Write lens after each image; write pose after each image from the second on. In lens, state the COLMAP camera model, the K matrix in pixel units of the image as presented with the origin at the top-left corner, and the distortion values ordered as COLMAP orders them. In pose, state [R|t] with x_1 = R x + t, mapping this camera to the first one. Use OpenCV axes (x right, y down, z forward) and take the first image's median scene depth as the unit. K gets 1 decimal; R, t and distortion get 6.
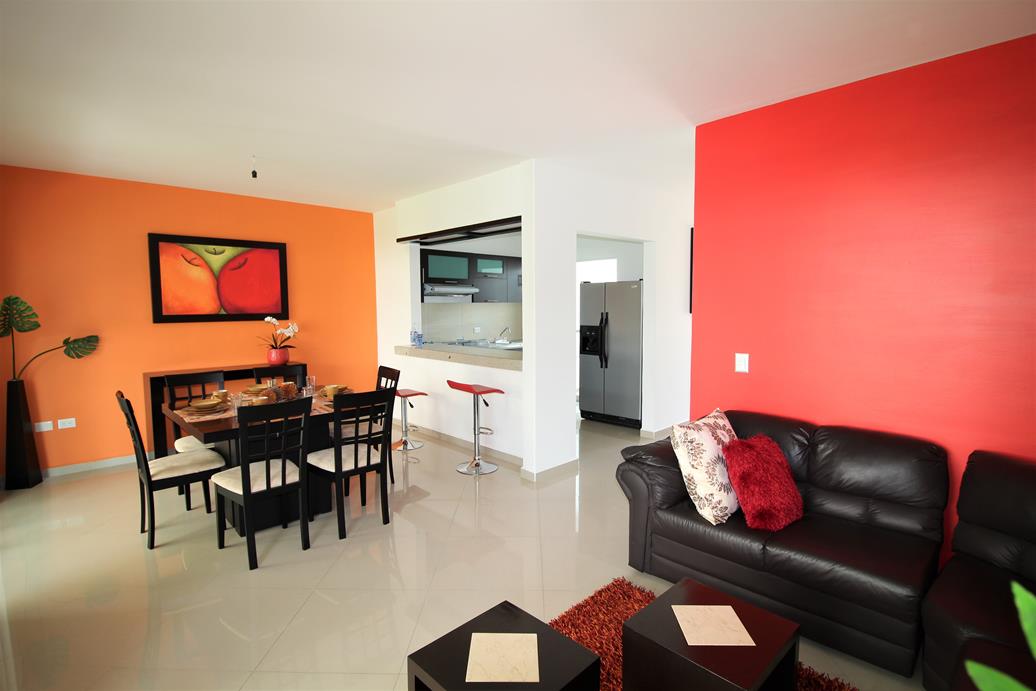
lens RADIAL K [[501.7, 0, 518.0], [0, 501.7, 345.5], [0, 0, 1]] dist [0.000420, 0.000031]
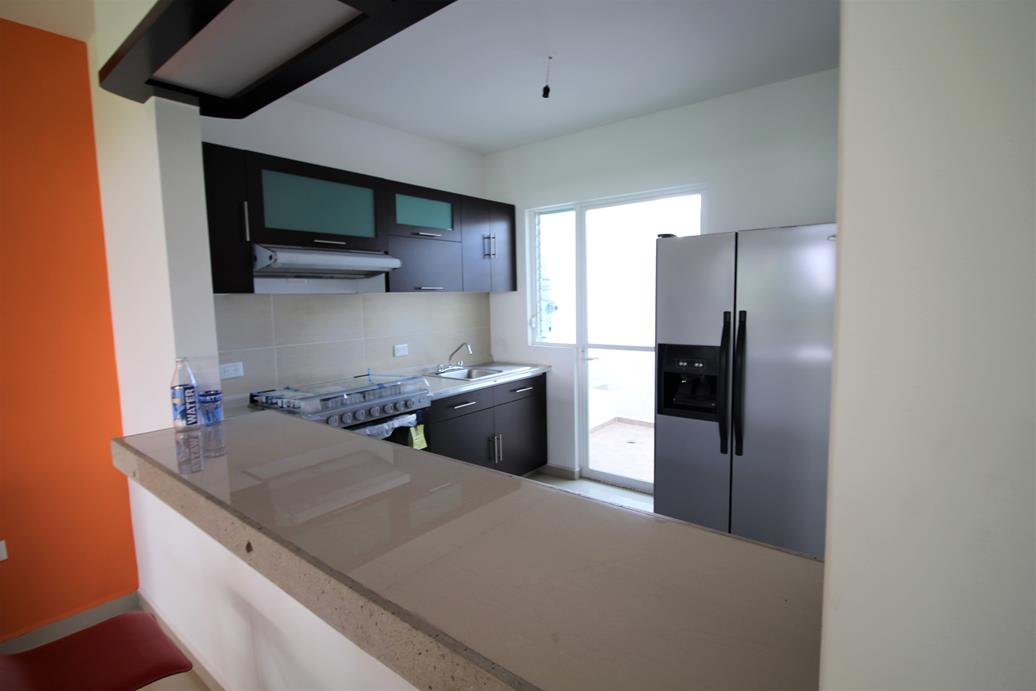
lens RADIAL K [[501.7, 0, 518.0], [0, 501.7, 345.5], [0, 0, 1]] dist [0.000420, 0.000031]
pose [[0.992362, -0.029508, 0.119779, -0.031310], [0.027380, 0.999437, 0.019374, -0.044759], [-0.120284, -0.015947, 0.992611, 0.559280]]
